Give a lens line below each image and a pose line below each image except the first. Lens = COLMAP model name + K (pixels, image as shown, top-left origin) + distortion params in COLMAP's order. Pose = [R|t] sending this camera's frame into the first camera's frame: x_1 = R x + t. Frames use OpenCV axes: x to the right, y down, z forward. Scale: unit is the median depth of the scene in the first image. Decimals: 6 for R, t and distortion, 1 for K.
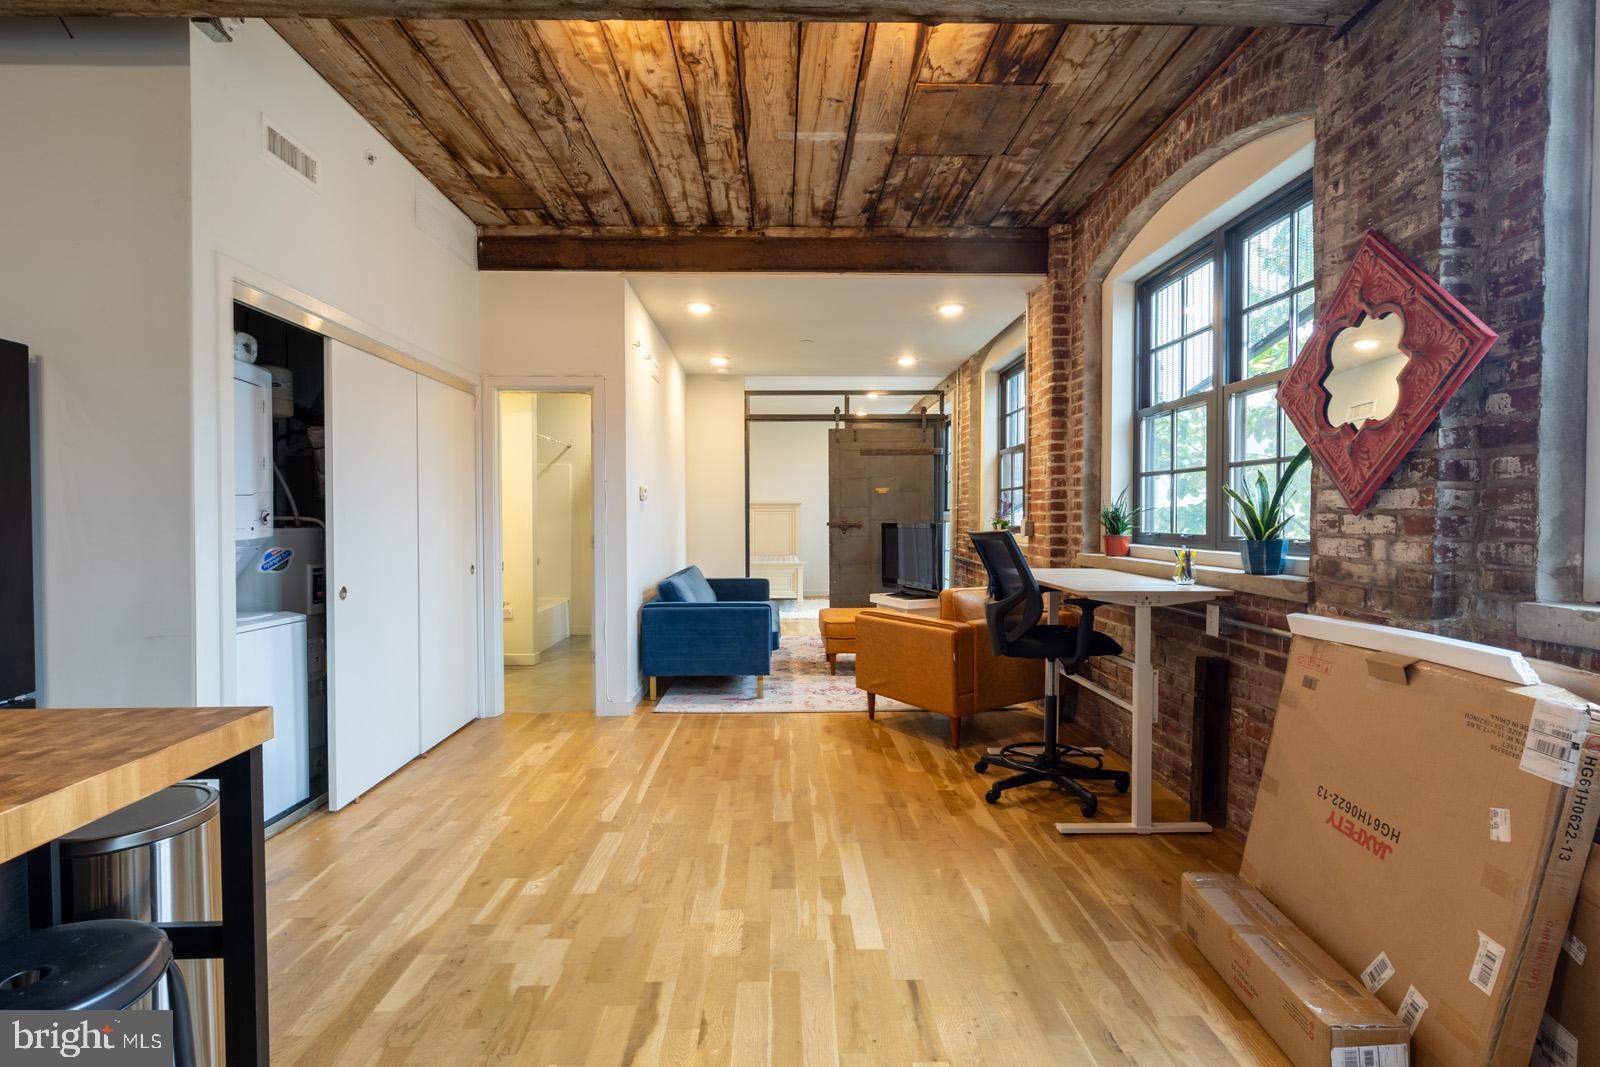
lens RADIAL K [[767.3, 0, 785.3], [0, 767.3, 533.1], [0, 0, 1]] dist [-0.002403, -0.001310]
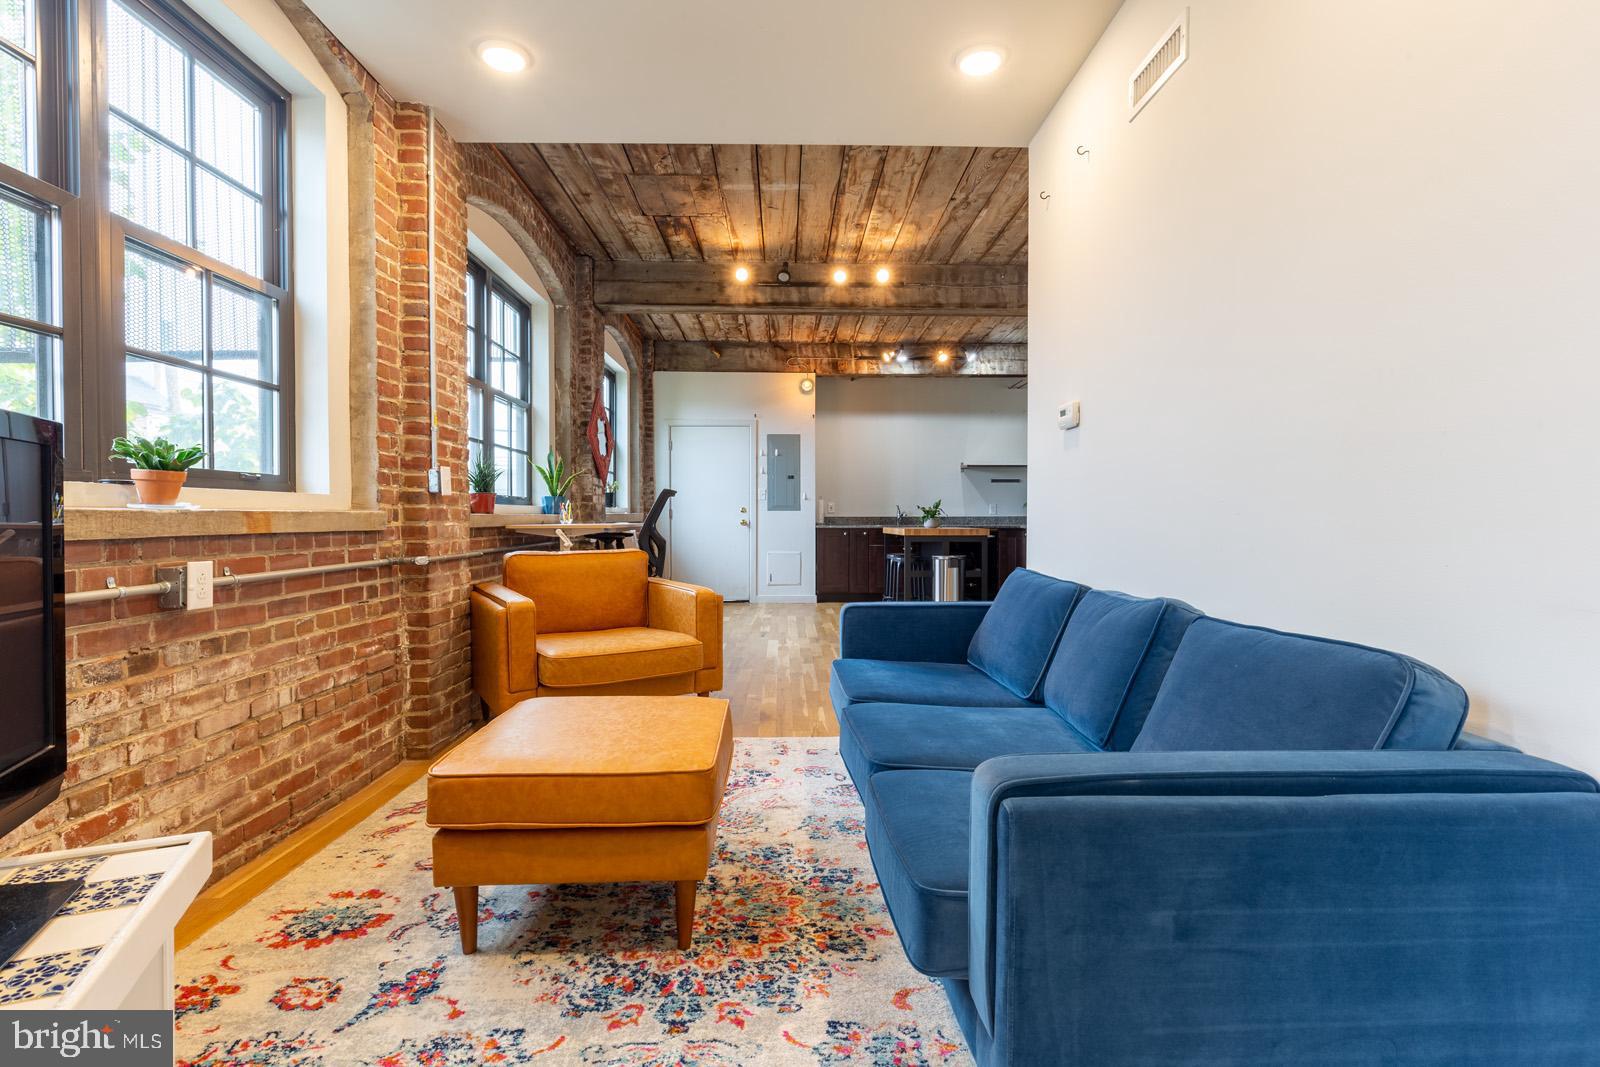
lens RADIAL K [[767.3, 0, 808.1], [0, 767.3, 533.5], [0, 0, 1]] dist [-0.002403, -0.001310]
pose [[-0.999644, 0.005504, -0.026119, 0.034364], [0.004369, 0.999053, 0.043290, 0.014659], [0.026333, 0.043161, -0.998721, 2.218877]]
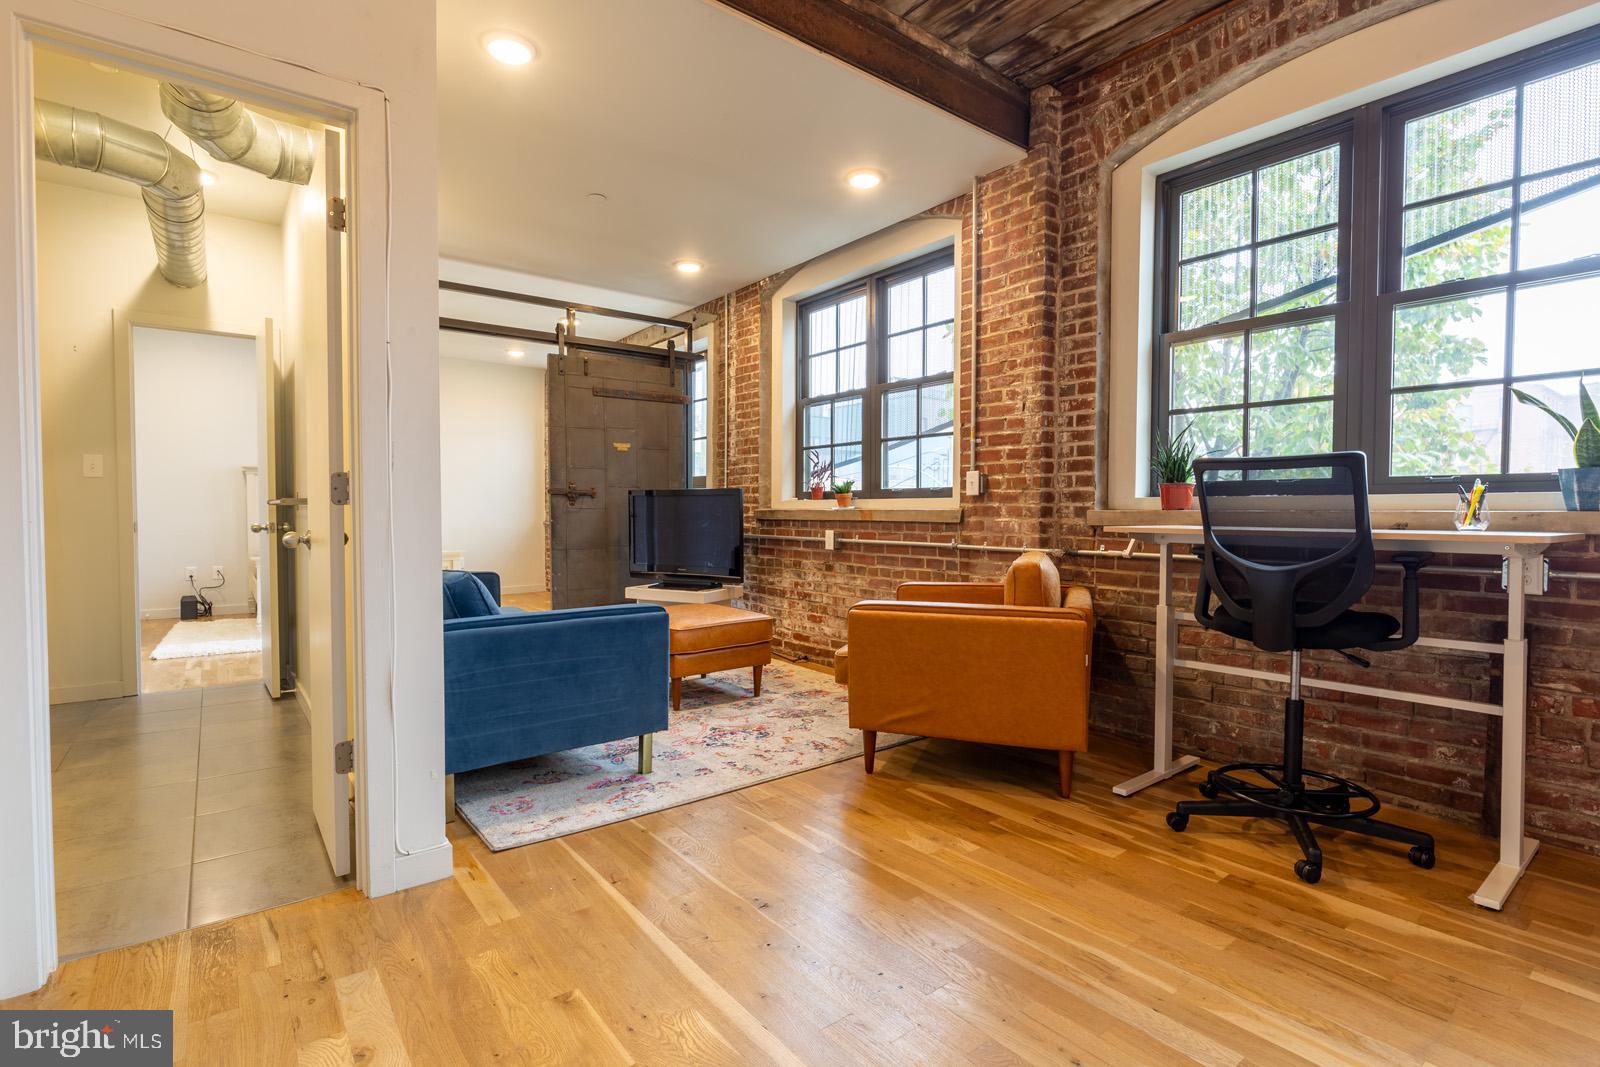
lens RADIAL K [[767.3, 0, 798.9], [0, 767.3, 533.8], [0, 0, 1]] dist [-0.002403, -0.001310]
pose [[0.795430, -0.014993, 0.605861, -0.395339], [0.010203, 0.999884, 0.011349, 0.045347], [-0.605960, -0.002846, 0.795490, 0.663355]]
